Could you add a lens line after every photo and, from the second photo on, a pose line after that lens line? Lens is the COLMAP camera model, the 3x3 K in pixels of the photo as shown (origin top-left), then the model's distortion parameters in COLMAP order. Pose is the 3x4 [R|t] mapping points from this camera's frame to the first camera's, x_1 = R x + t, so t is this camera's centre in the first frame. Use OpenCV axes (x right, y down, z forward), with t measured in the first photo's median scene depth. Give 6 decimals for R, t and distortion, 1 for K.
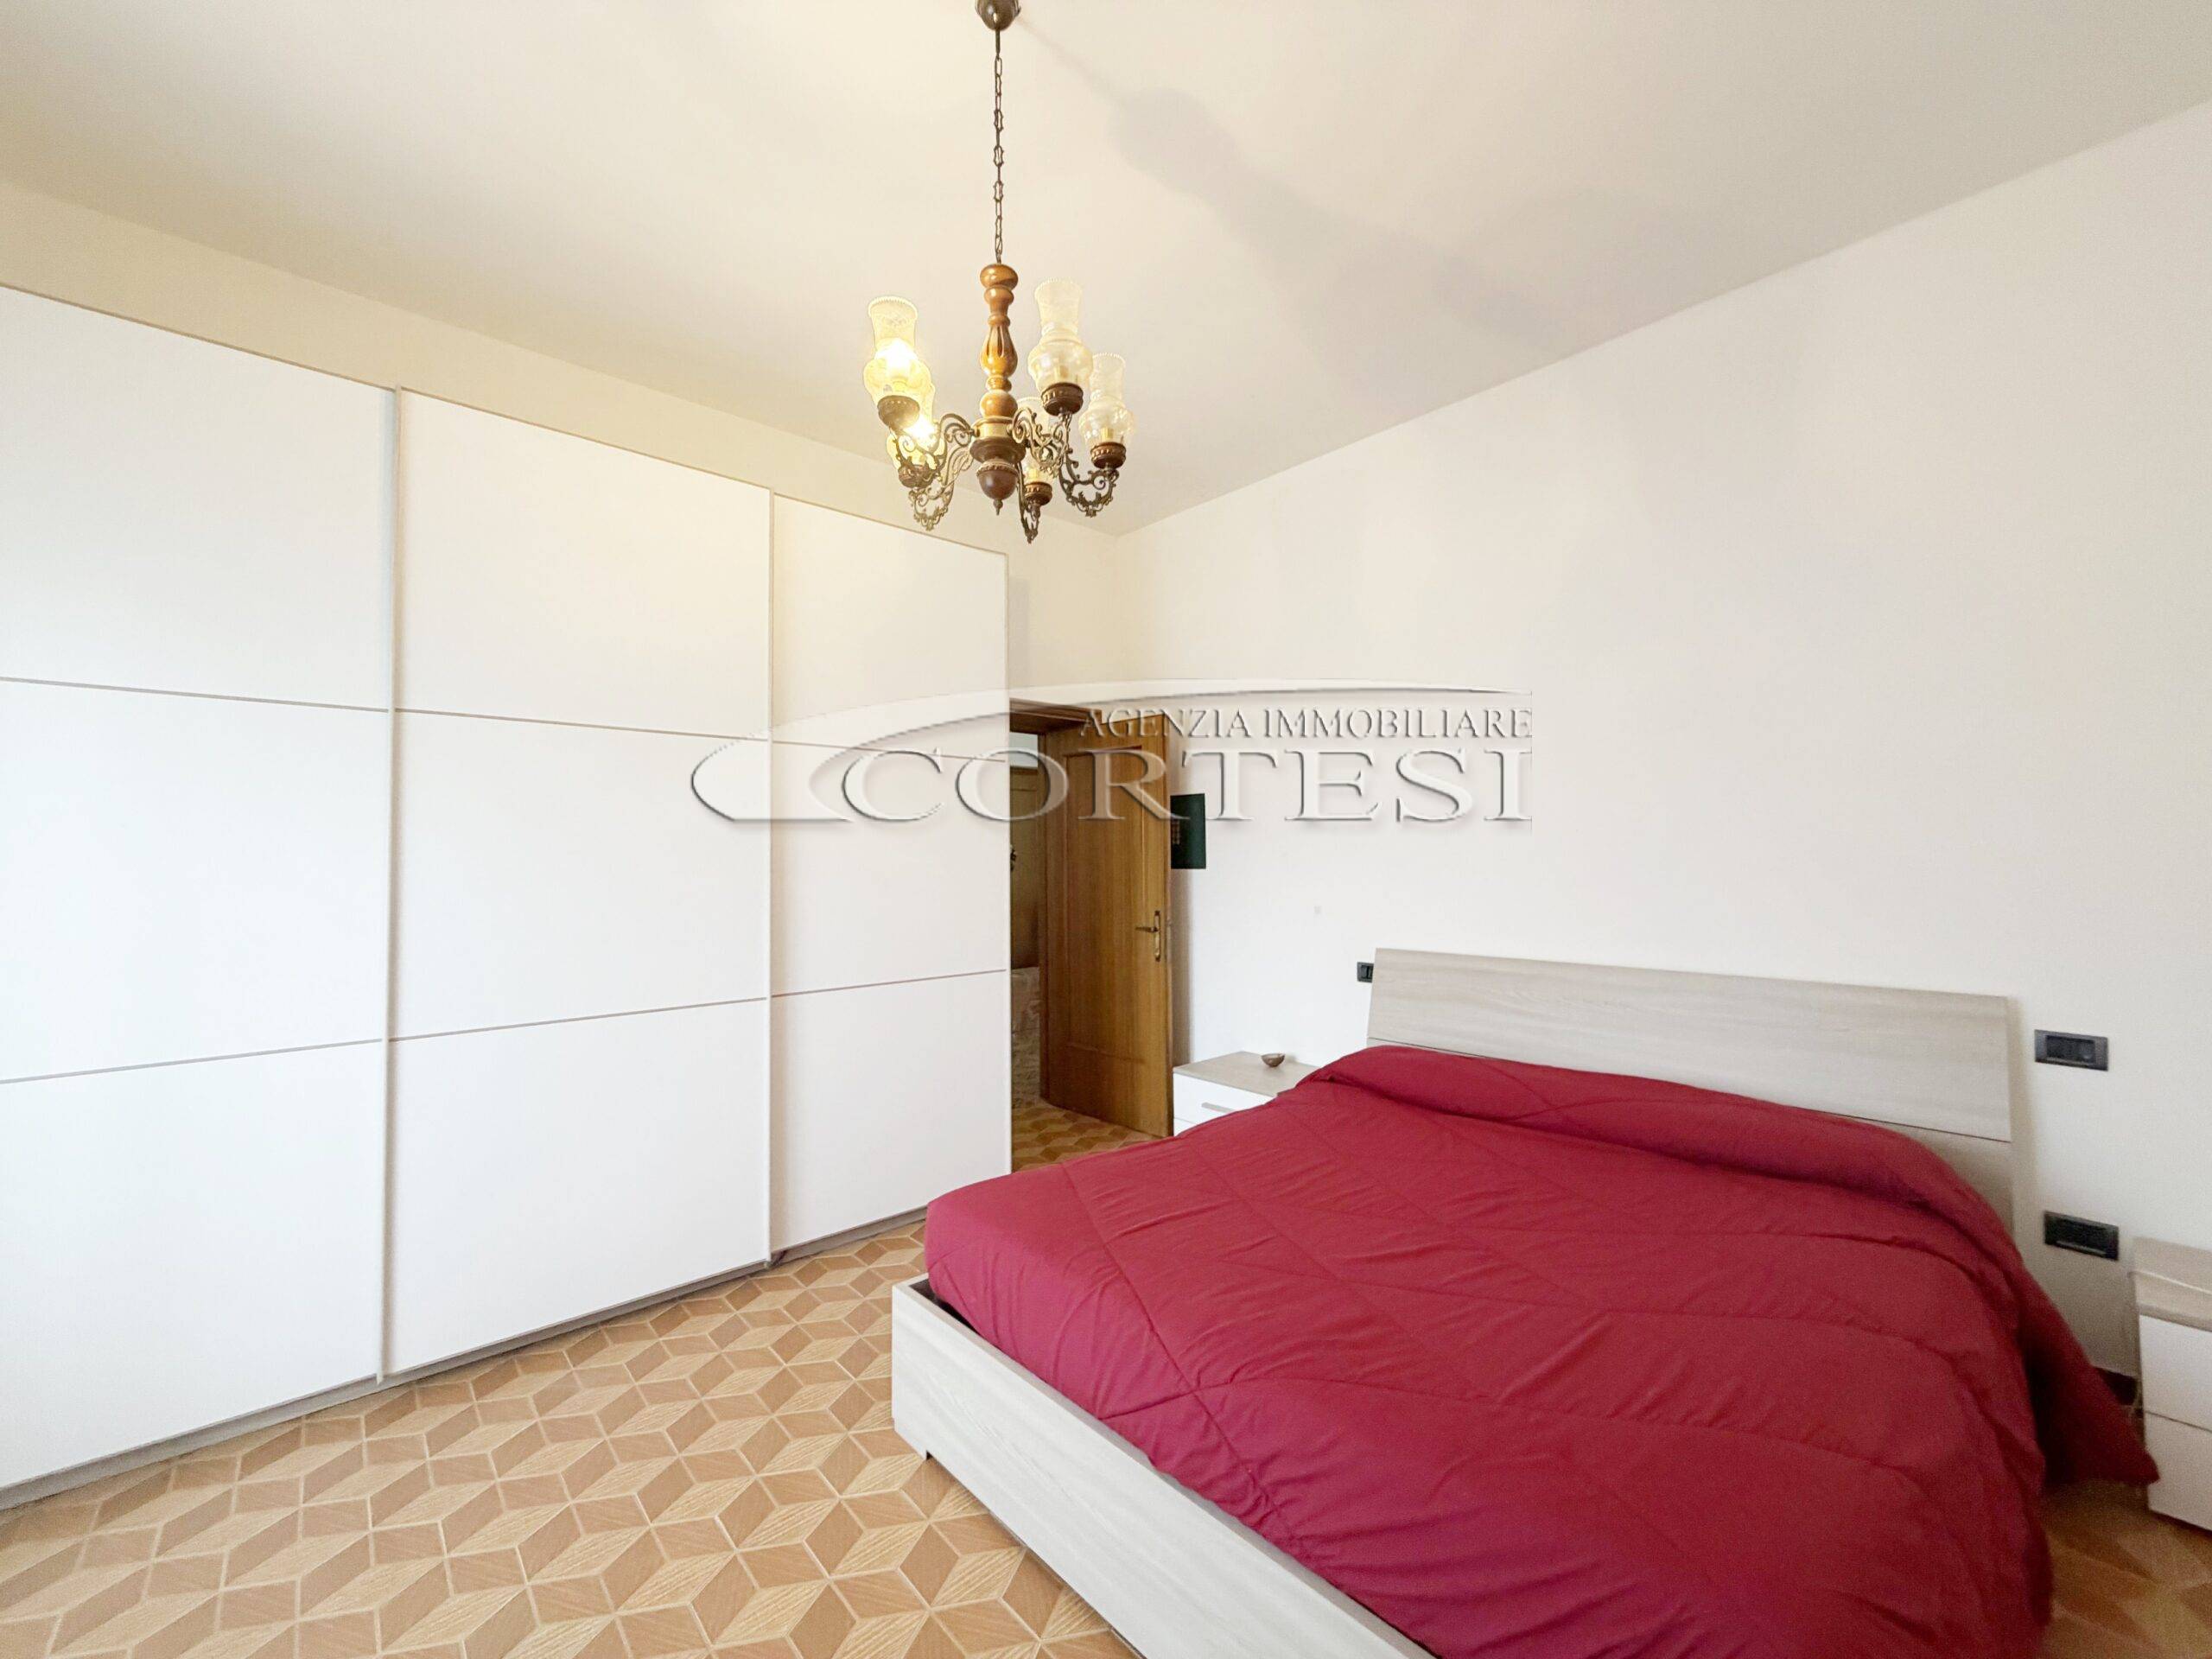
lens RADIAL K [[879.1, 0, 1099.9], [0, 879.1, 824.3], [0, 0, 1]] dist [0.002048, 0.000177]
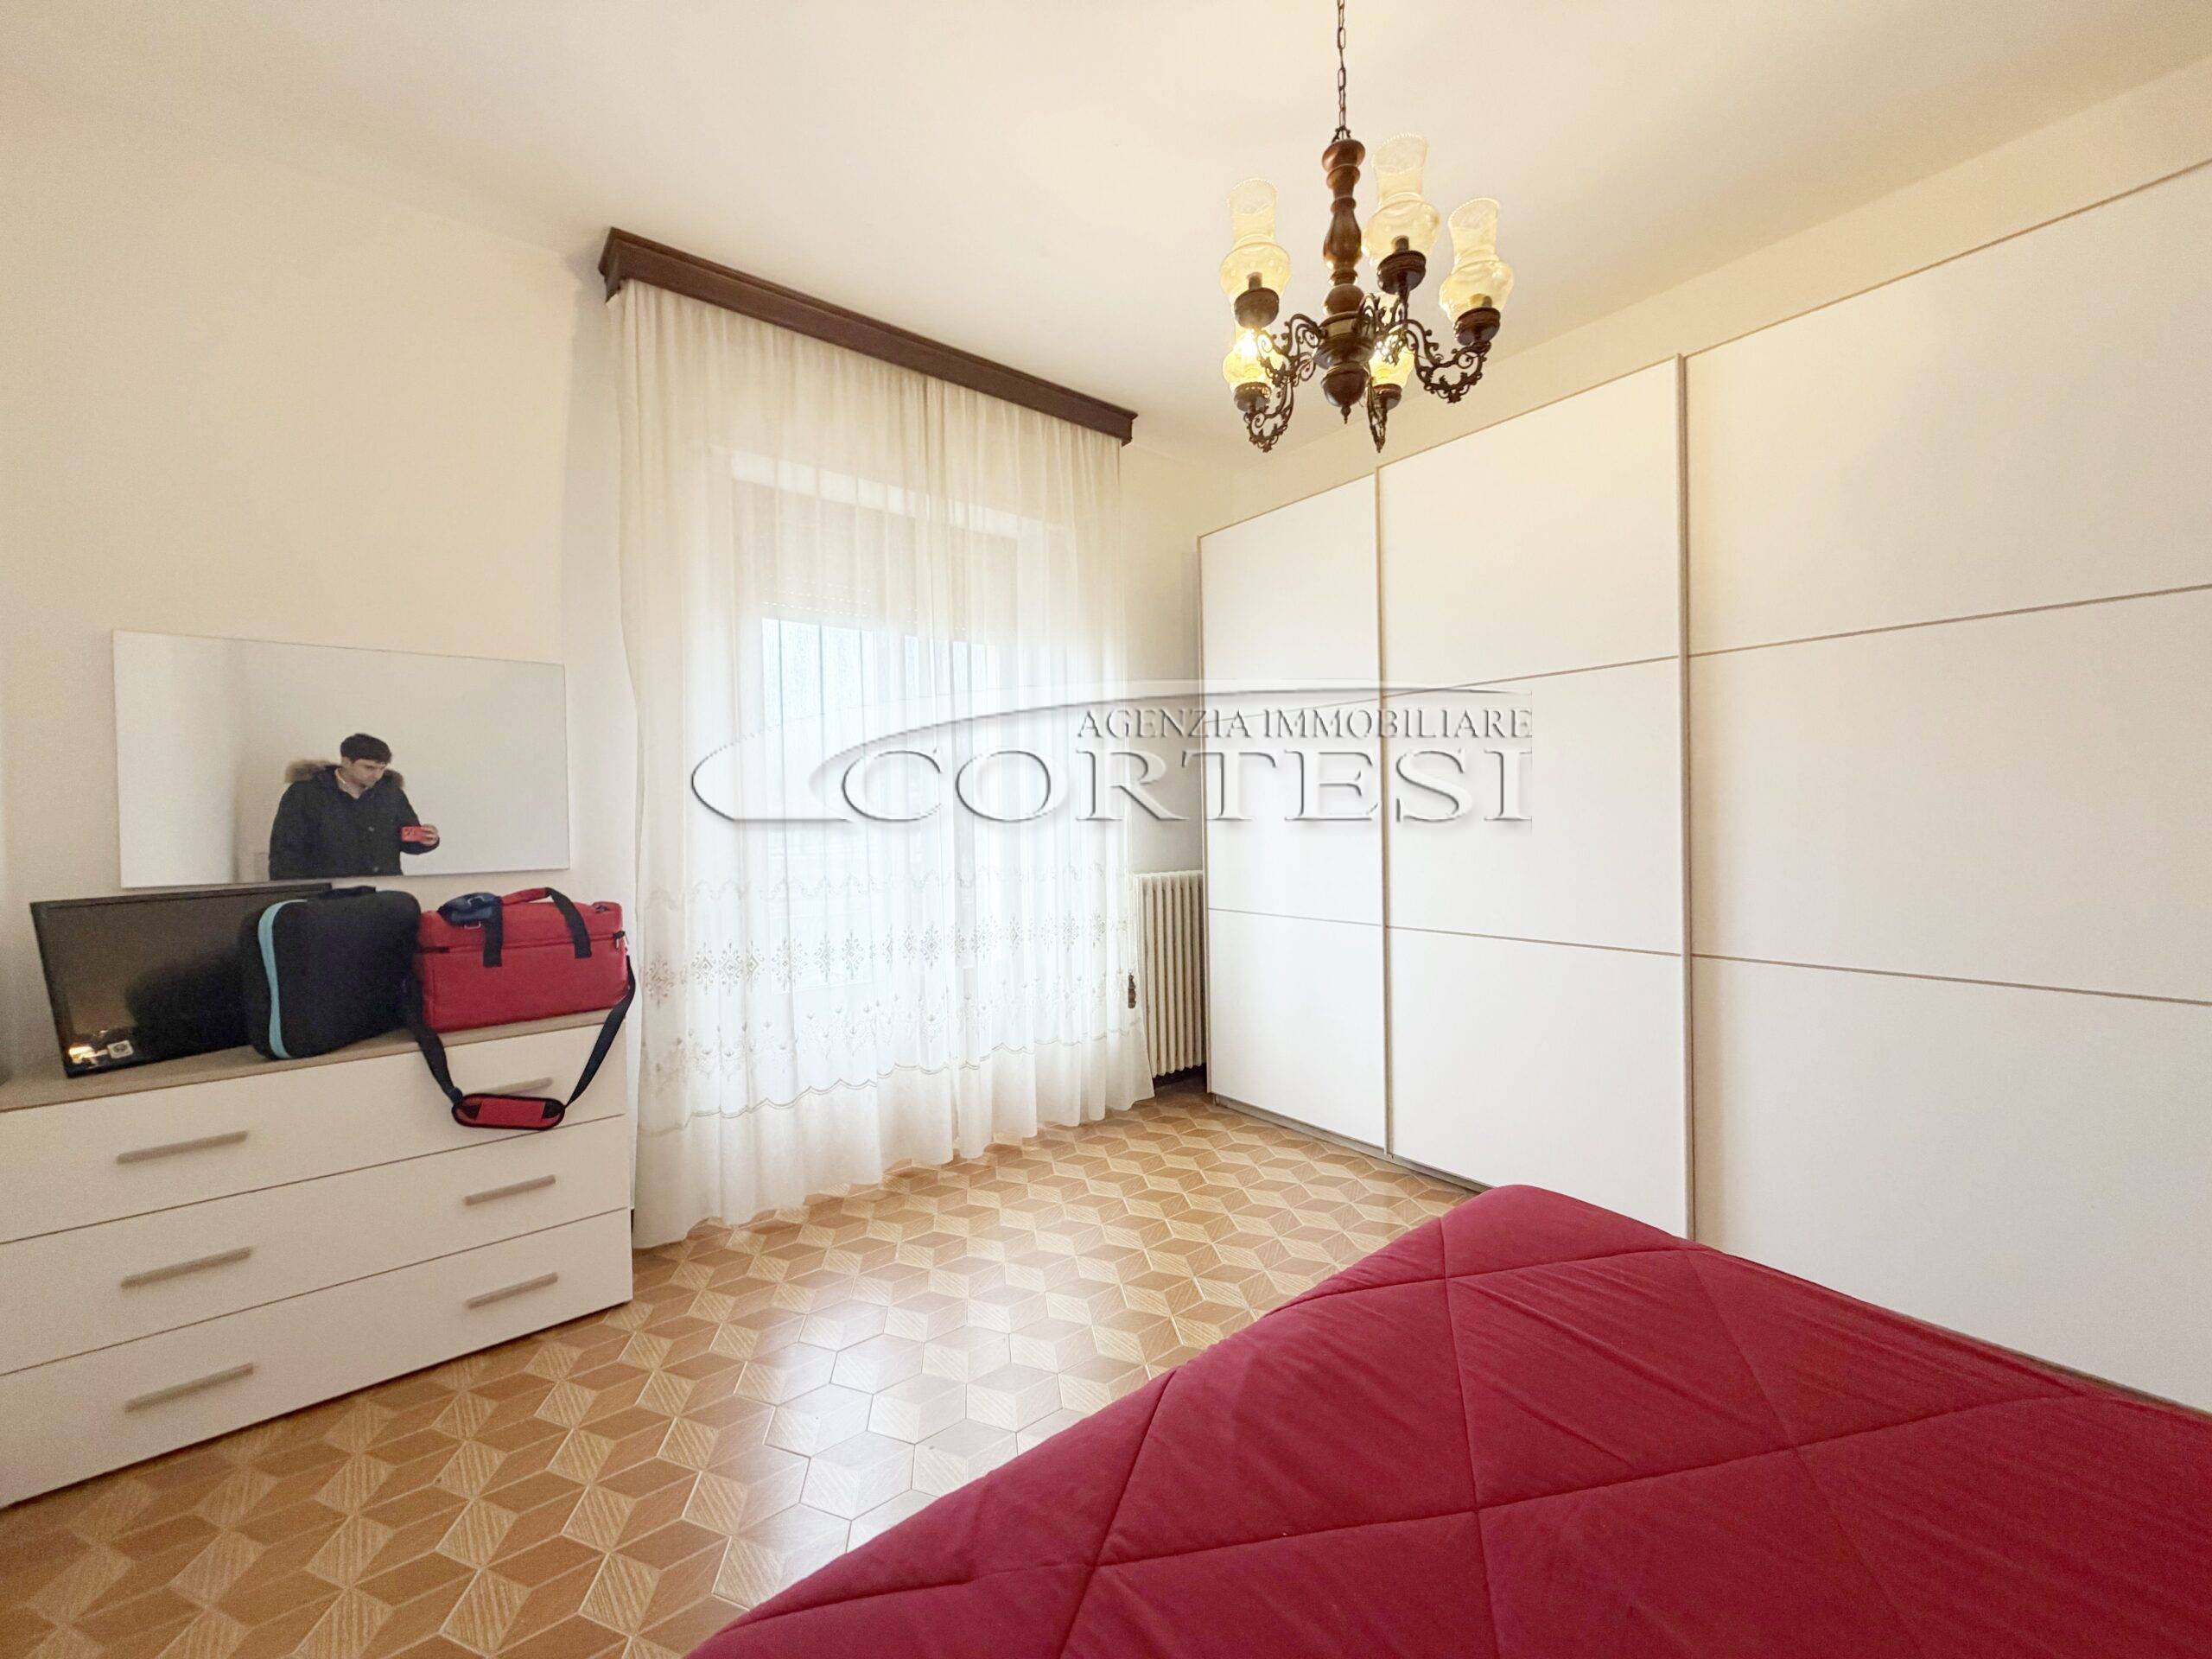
lens RADIAL K [[879.1, 0, 1100.9], [0, 879.1, 825.4], [0, 0, 1]] dist [0.002048, 0.000177]
pose [[-0.049540, 0.016964, -0.998628, 0.648720], [0.056579, 0.998298, 0.014151, 0.031849], [0.997168, -0.055801, -0.050415, 0.604501]]
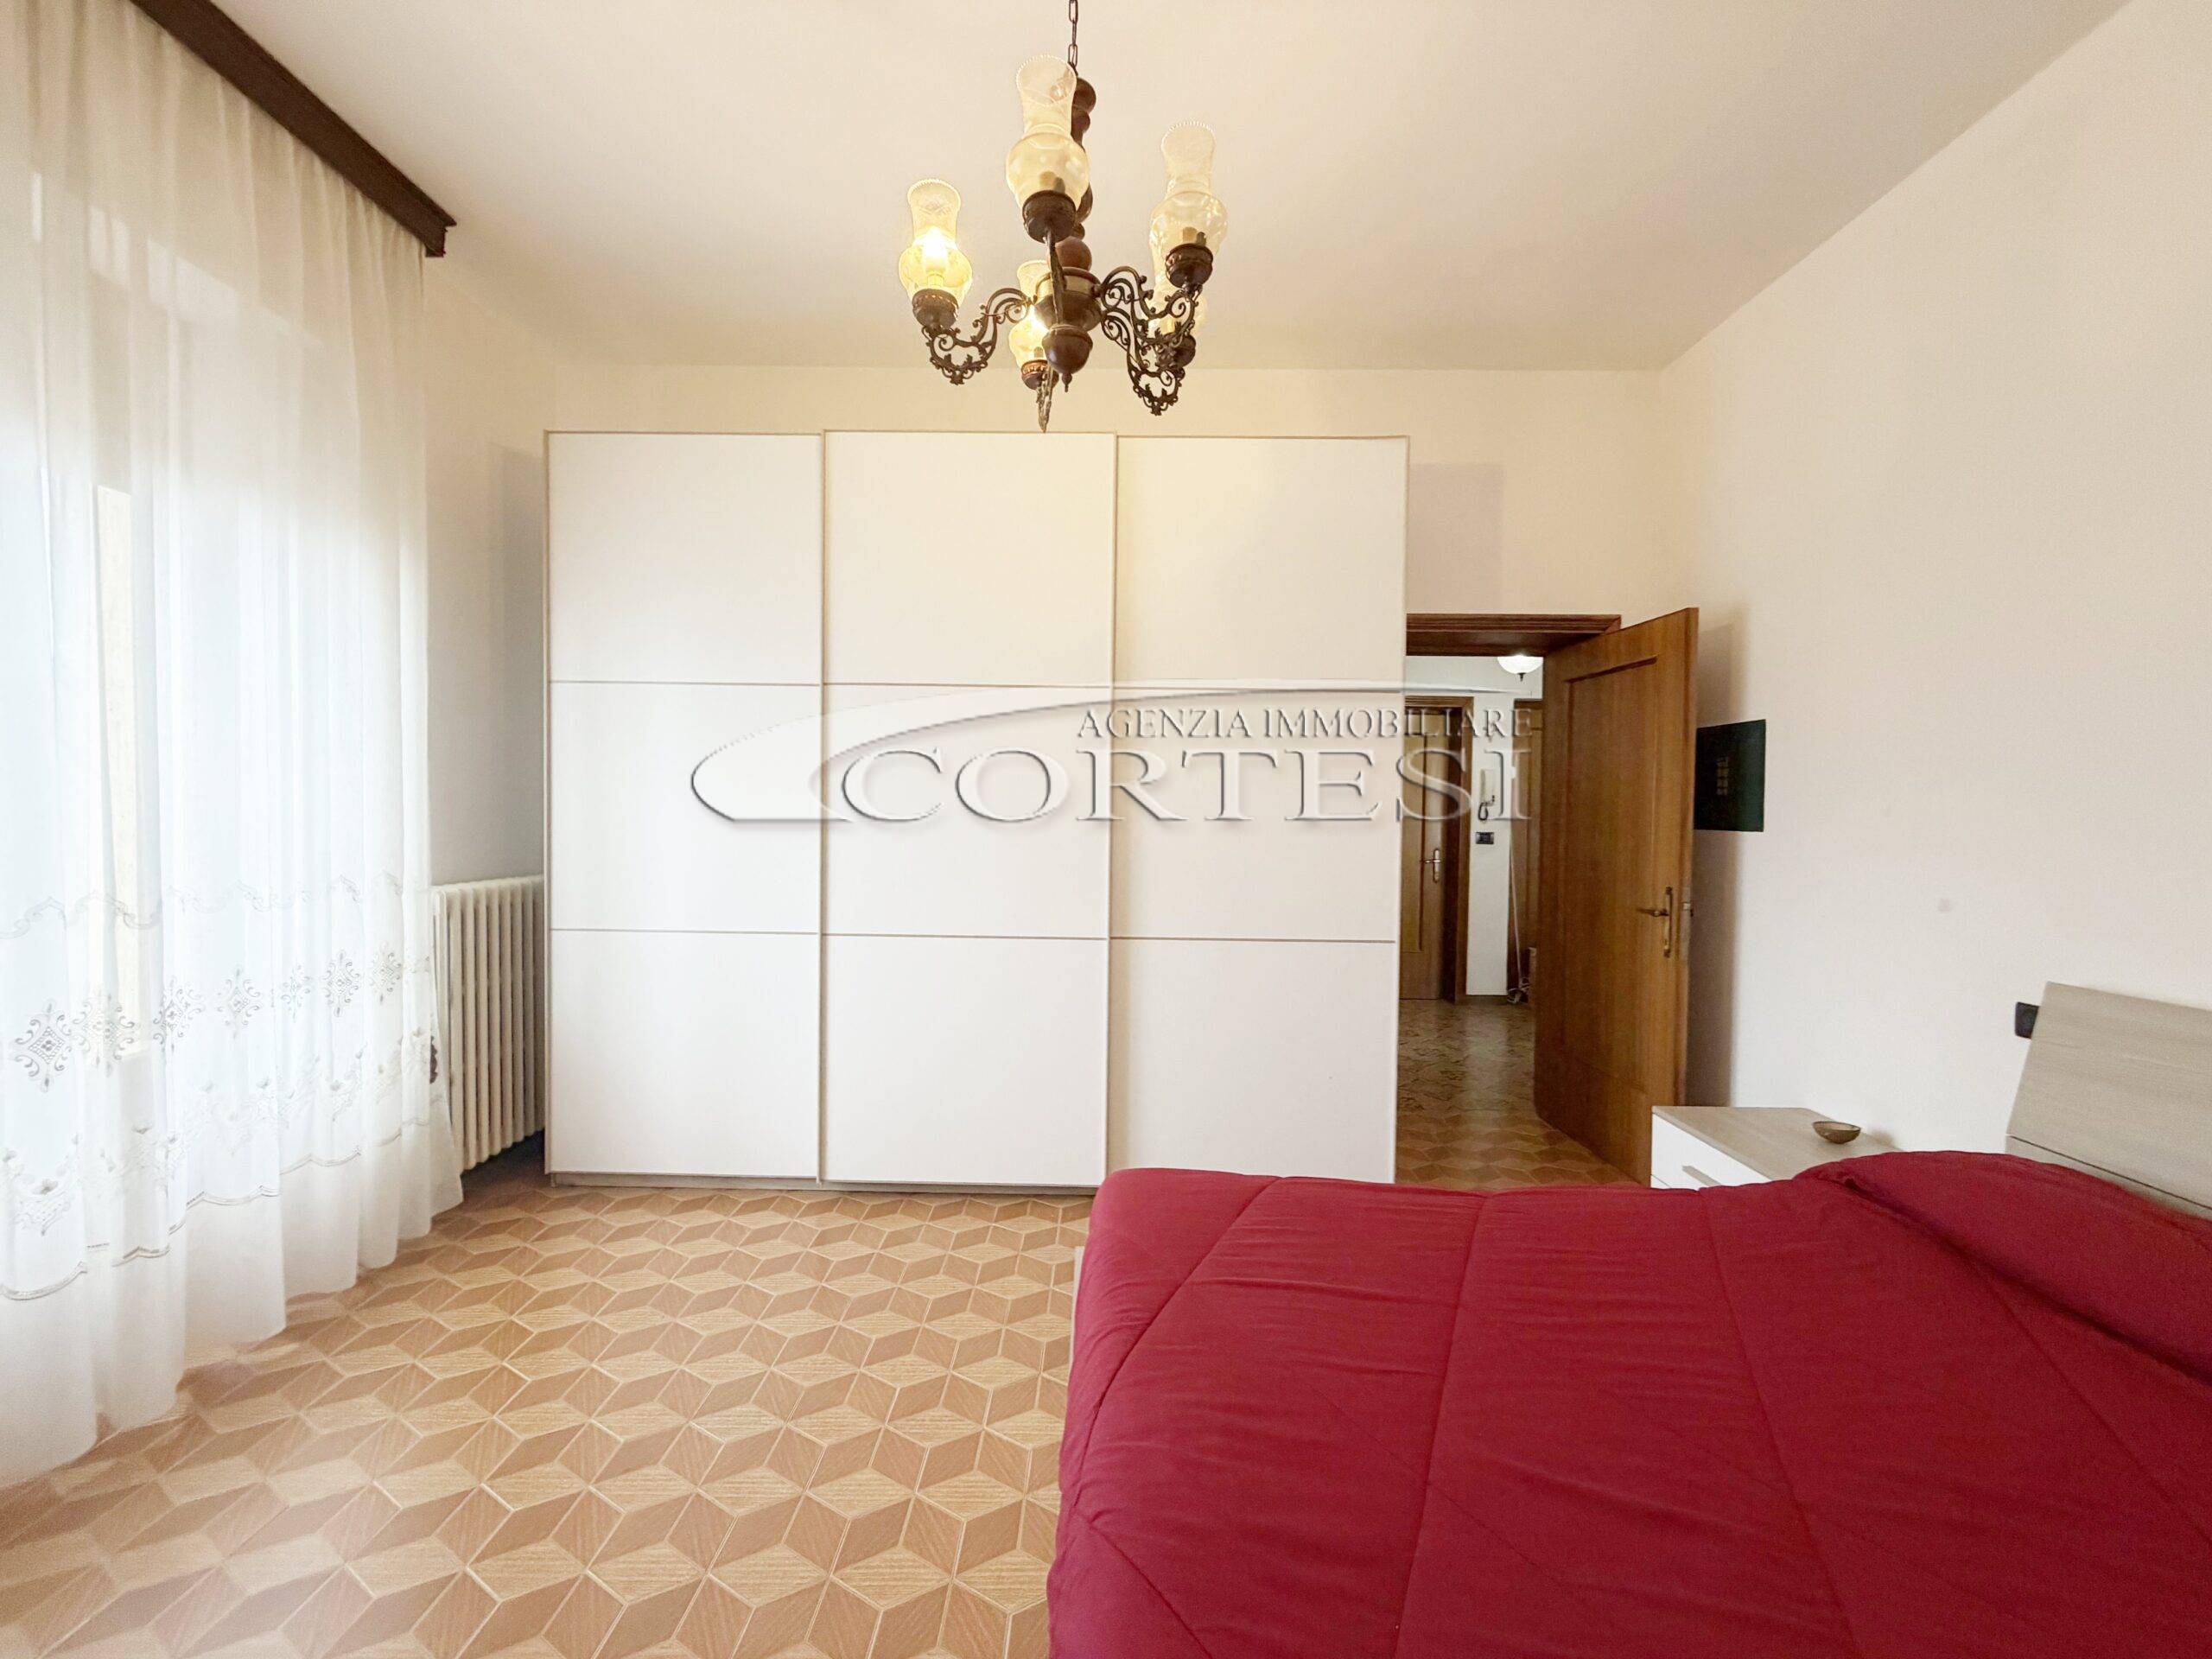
lens RADIAL K [[879.1, 0, 1097.9], [0, 879.1, 826.2], [0, 0, 1]] dist [0.002048, 0.000177]
pose [[0.740754, 0.031341, -0.671045, 0.380031], [0.006564, 0.998526, 0.053881, 0.013248], [0.671744, -0.044317, 0.739456, 0.300448]]
